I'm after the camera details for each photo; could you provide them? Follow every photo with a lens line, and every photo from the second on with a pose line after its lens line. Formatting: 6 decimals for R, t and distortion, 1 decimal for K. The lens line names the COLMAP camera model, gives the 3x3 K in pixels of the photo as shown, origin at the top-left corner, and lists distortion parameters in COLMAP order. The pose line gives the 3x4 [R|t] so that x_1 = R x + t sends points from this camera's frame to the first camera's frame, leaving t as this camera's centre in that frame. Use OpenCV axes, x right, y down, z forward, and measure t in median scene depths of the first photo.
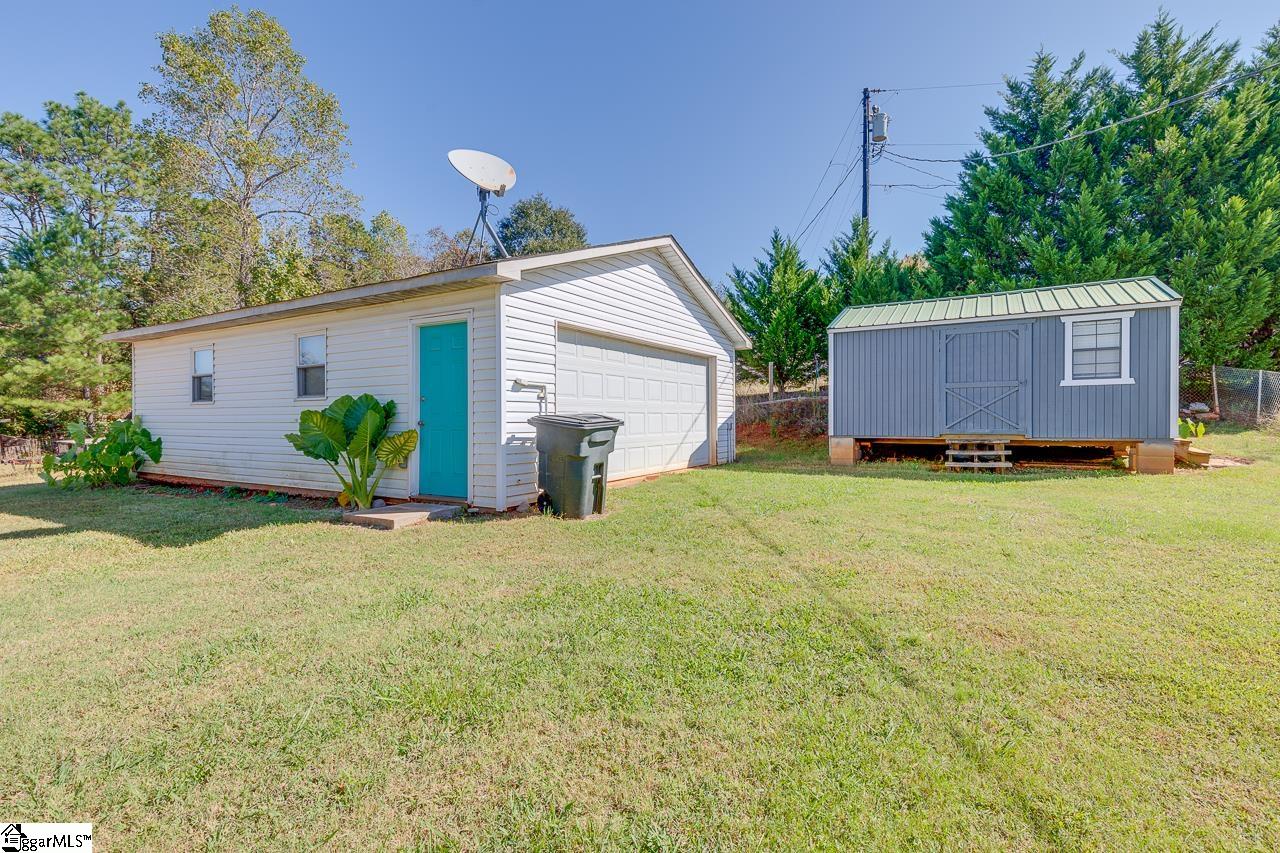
lens RADIAL K [[578.9, 0, 645.8], [0, 578.9, 425.3], [0, 0, 1]] dist [0.006270, -0.000518]
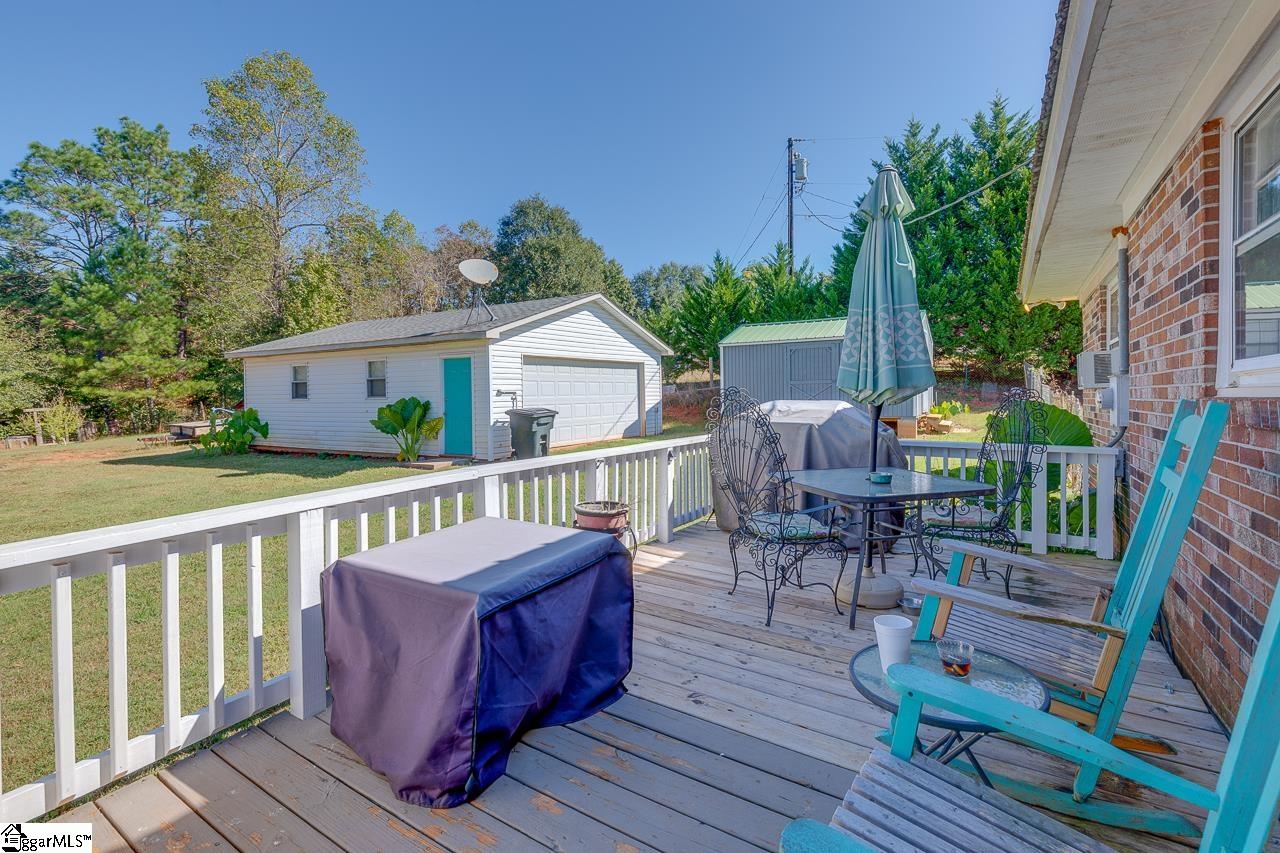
lens RADIAL K [[585.8, 0, 683.0], [0, 585.8, 412.0], [0, 0, 1]] dist [0.009670, -0.000282]
pose [[0.999052, -0.008634, 0.042670, 0.156683], [0.007744, 0.999750, 0.020987, -0.023876], [-0.042840, -0.020637, 0.998869, -0.491812]]
